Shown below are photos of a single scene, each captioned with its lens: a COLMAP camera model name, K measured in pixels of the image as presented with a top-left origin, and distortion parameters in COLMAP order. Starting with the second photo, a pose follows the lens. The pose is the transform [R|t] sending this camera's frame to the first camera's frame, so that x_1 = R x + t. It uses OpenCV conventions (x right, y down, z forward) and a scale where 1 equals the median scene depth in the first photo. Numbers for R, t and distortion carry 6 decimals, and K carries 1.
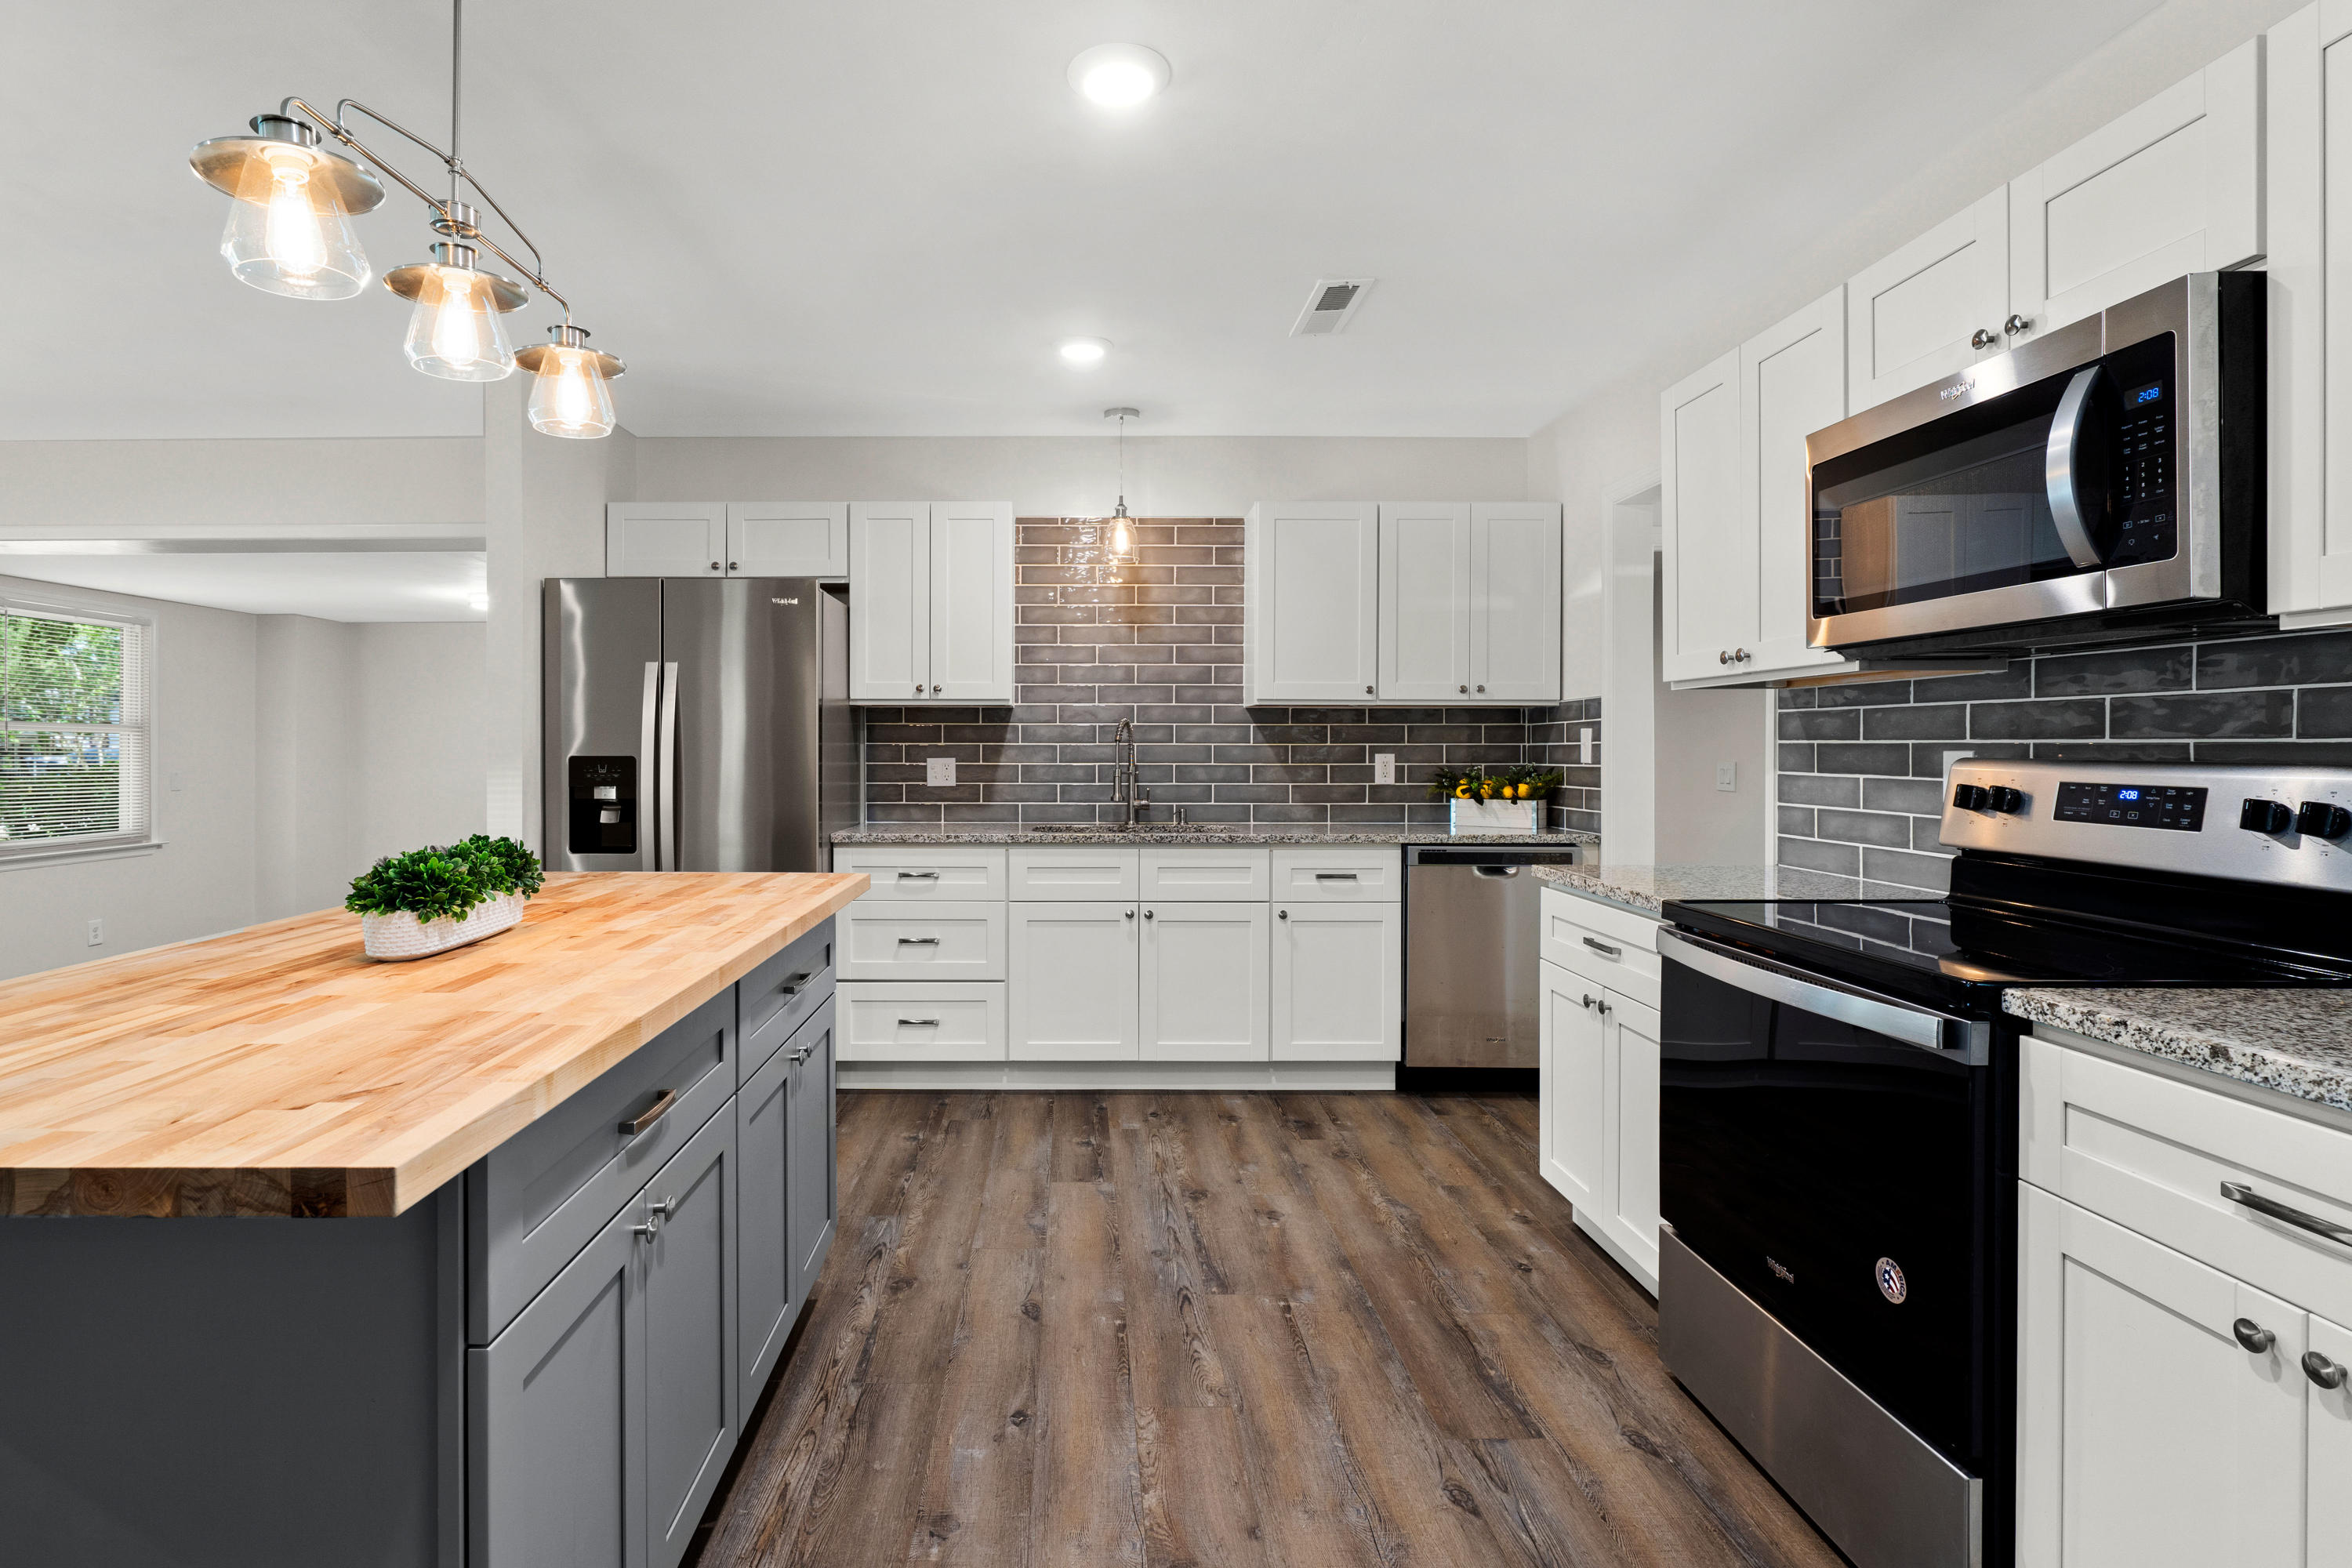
lens RADIAL K [[1098.3, 0, 1109.5], [0, 1098.3, 776.9], [0, 0, 1]] dist [-0.001373, -0.000055]
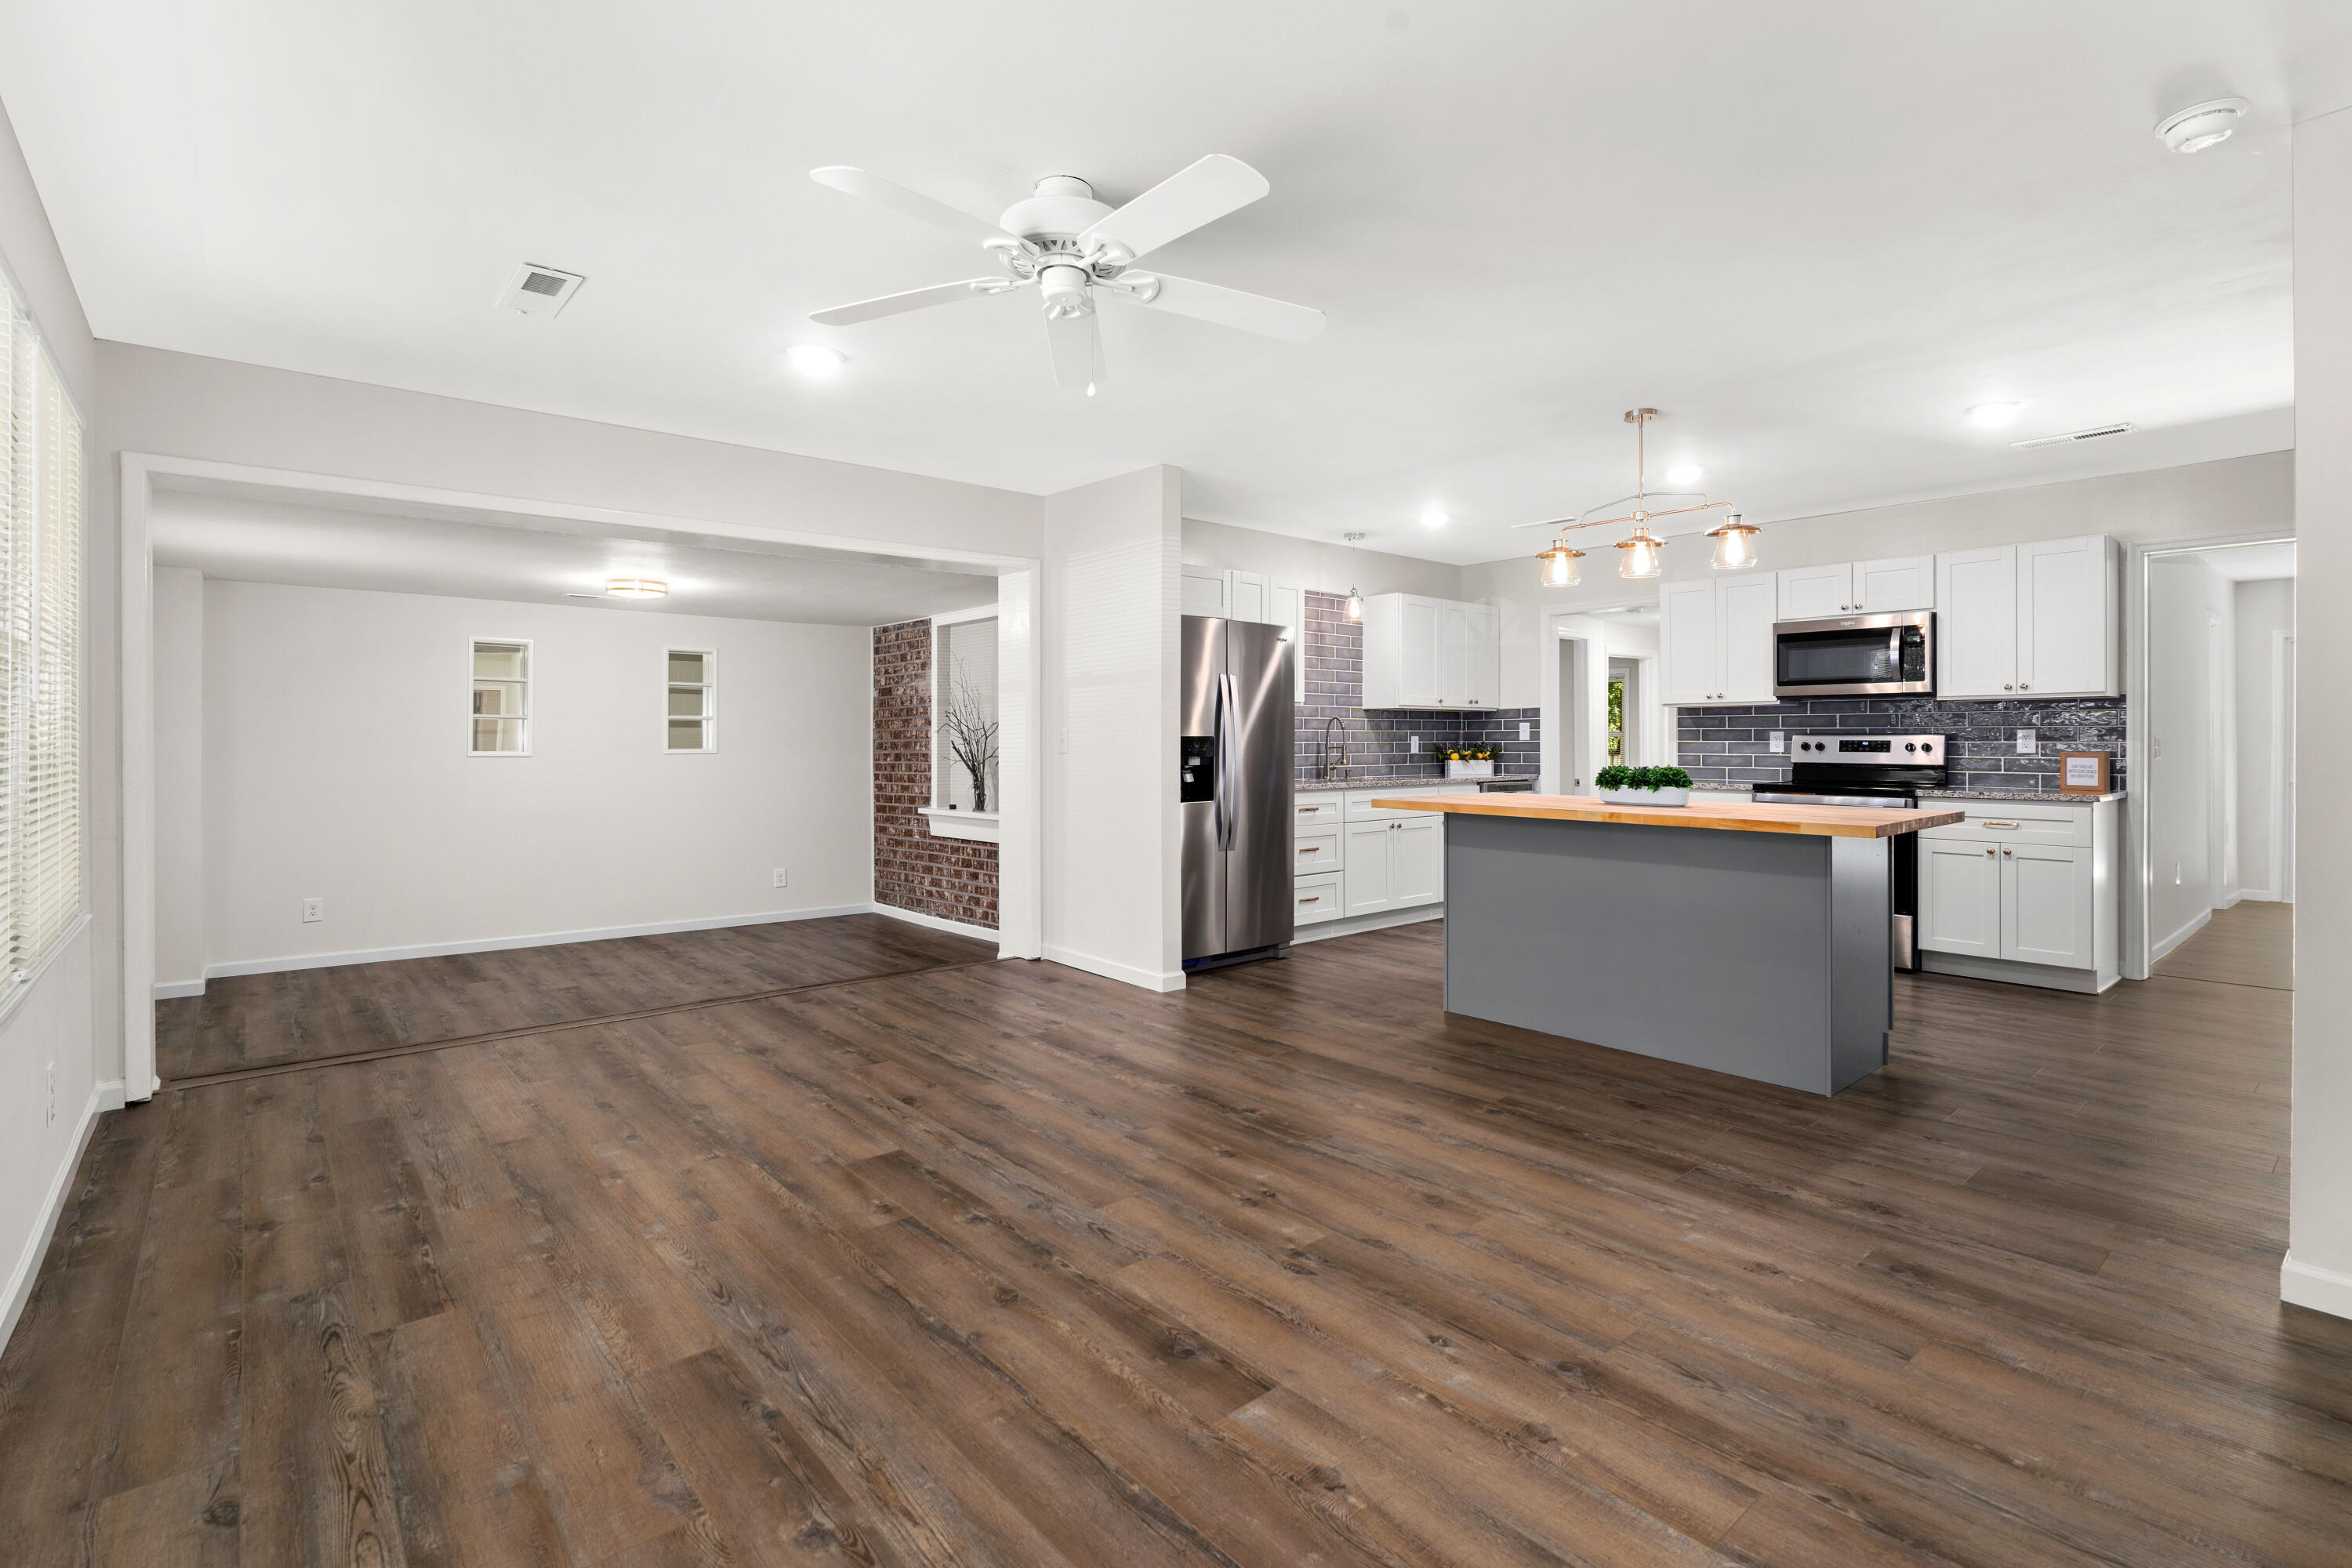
lens RADIAL K [[1098.3, 0, 1159.9], [0, 1098.3, 752.1], [0, 0, 1]] dist [-0.001373, -0.000055]
pose [[0.770180, -0.010887, 0.637734, -1.486479], [0.020443, 0.999762, -0.007621, 0.012454], [-0.637499, 0.018907, 0.770219, -0.119563]]
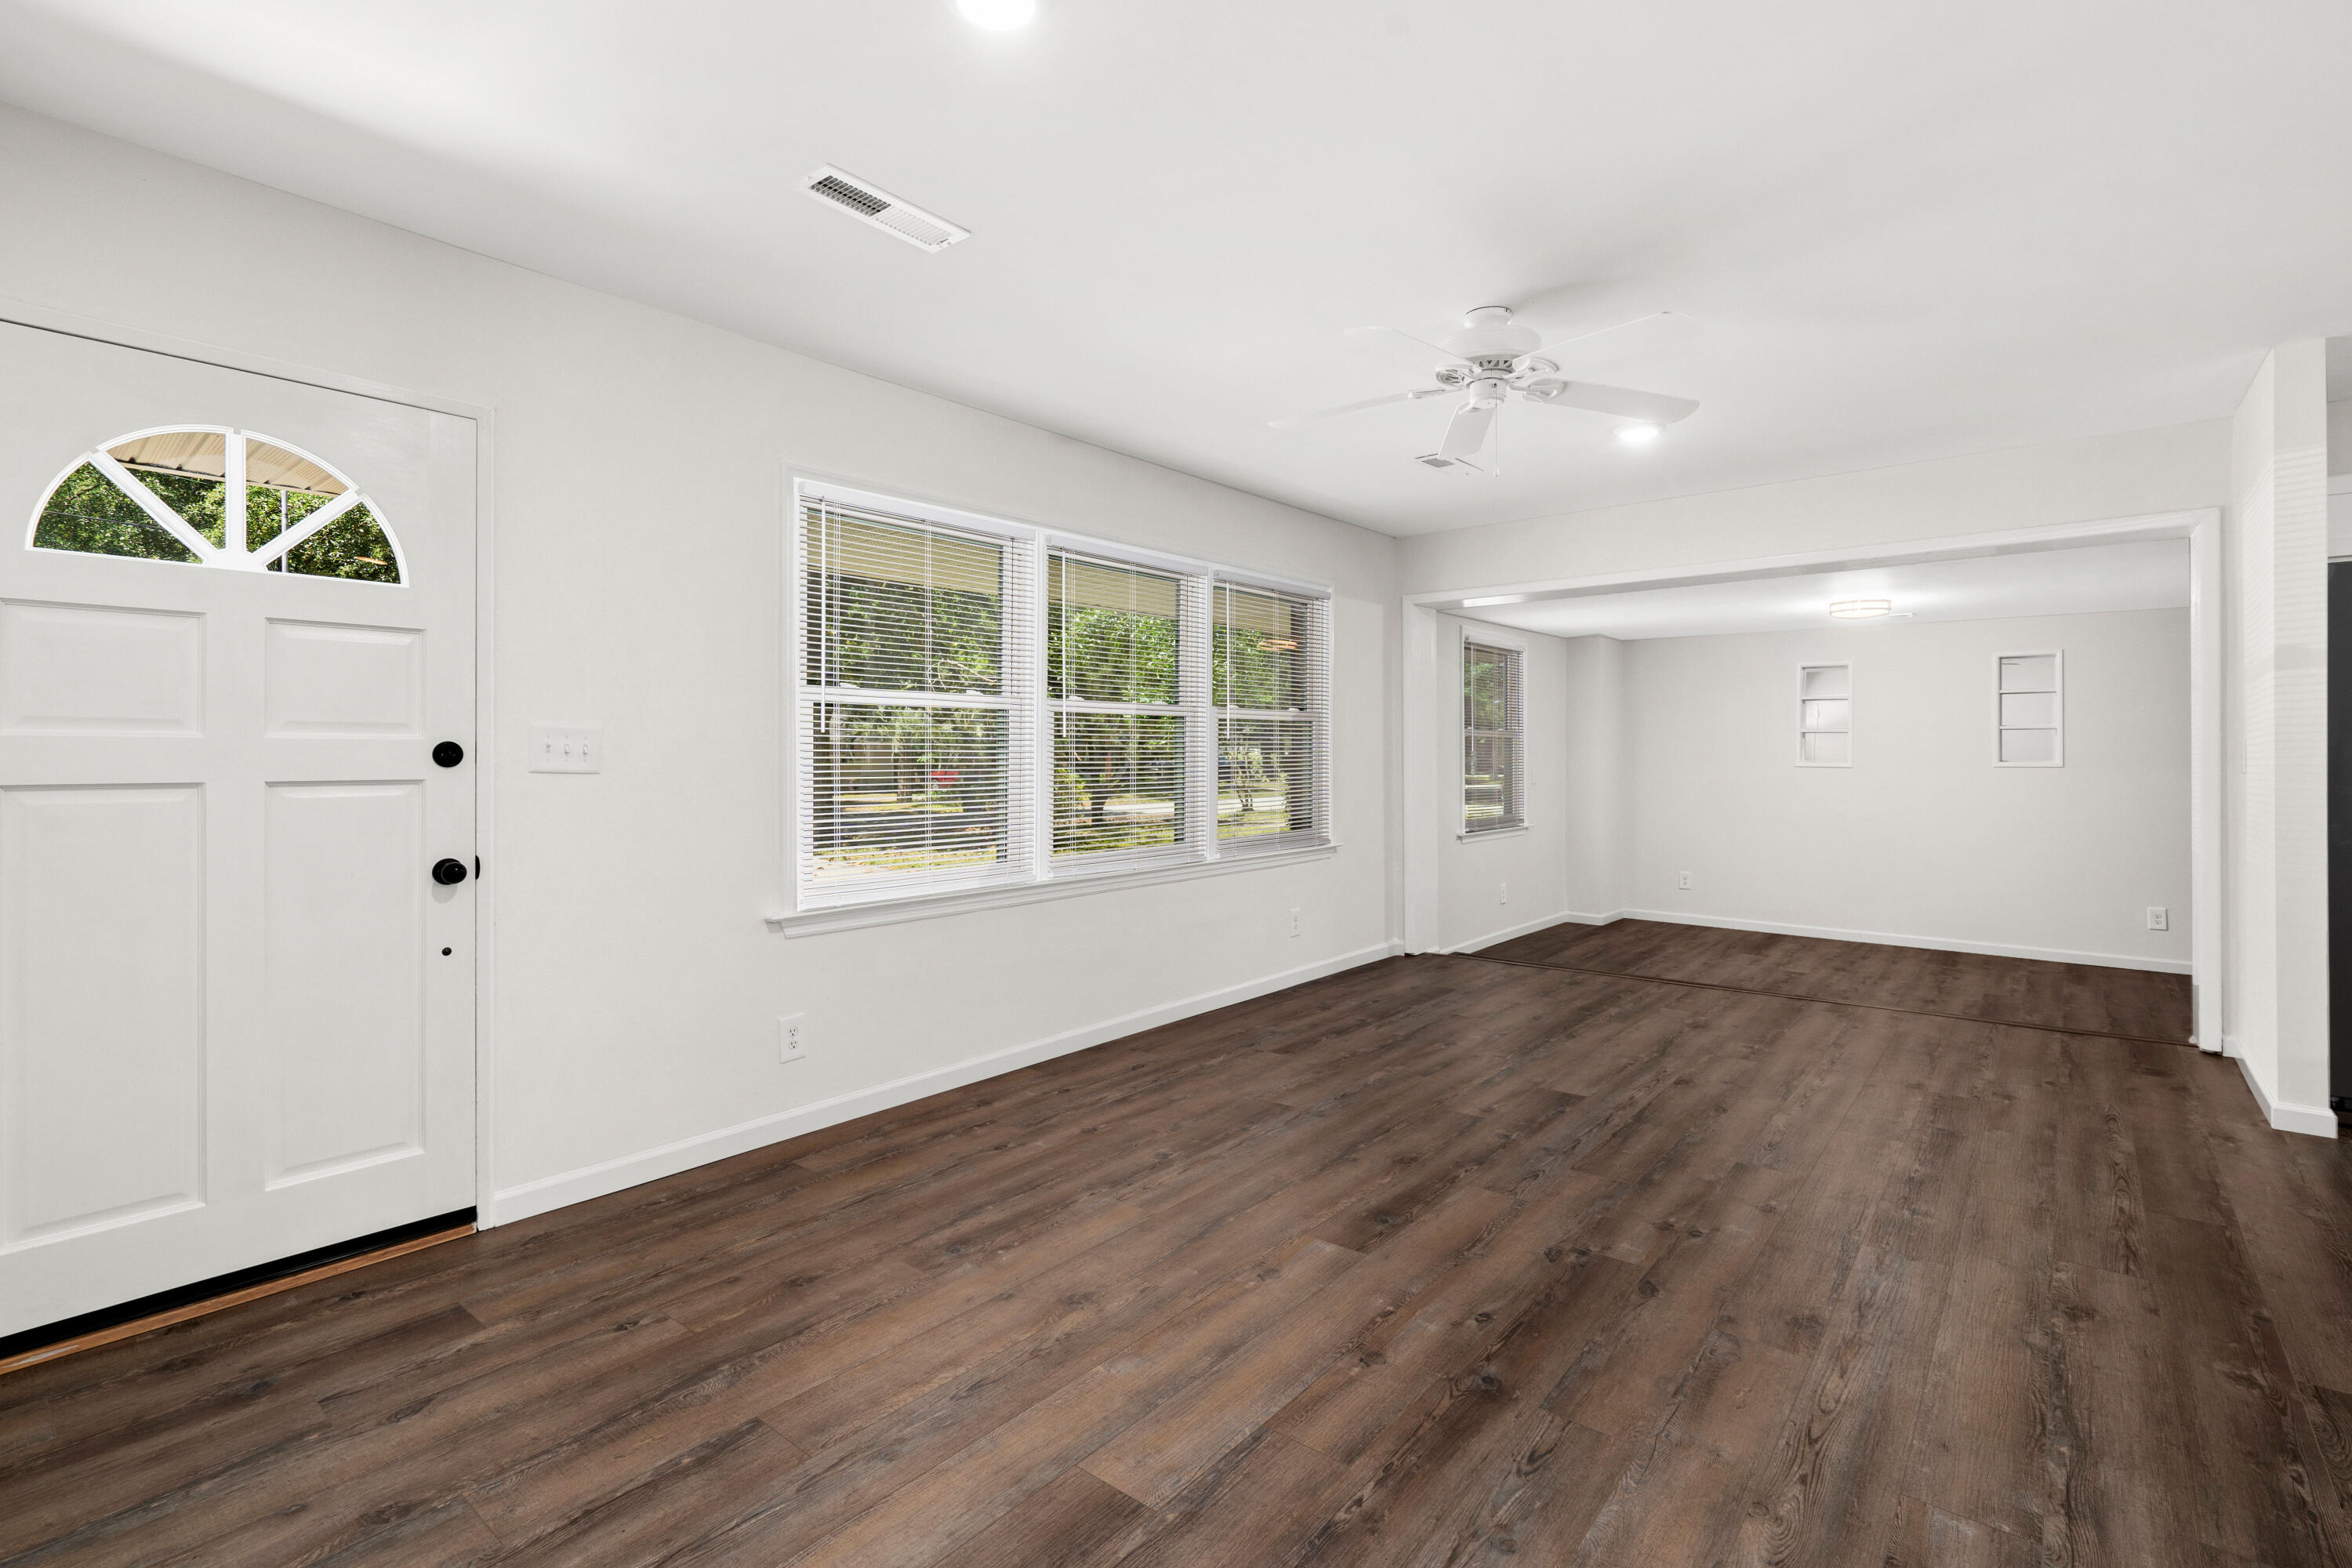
lens RADIAL K [[1098.3, 0, 1211.4], [0, 1098.3, 752.1], [0, 0, 1]] dist [-0.001373, -0.000055]
pose [[0.775638, -0.002991, -0.631170, -0.700750], [-0.013413, 0.999685, -0.021222, 0.014799], [0.631035, 0.024926, 0.775354, -0.361980]]
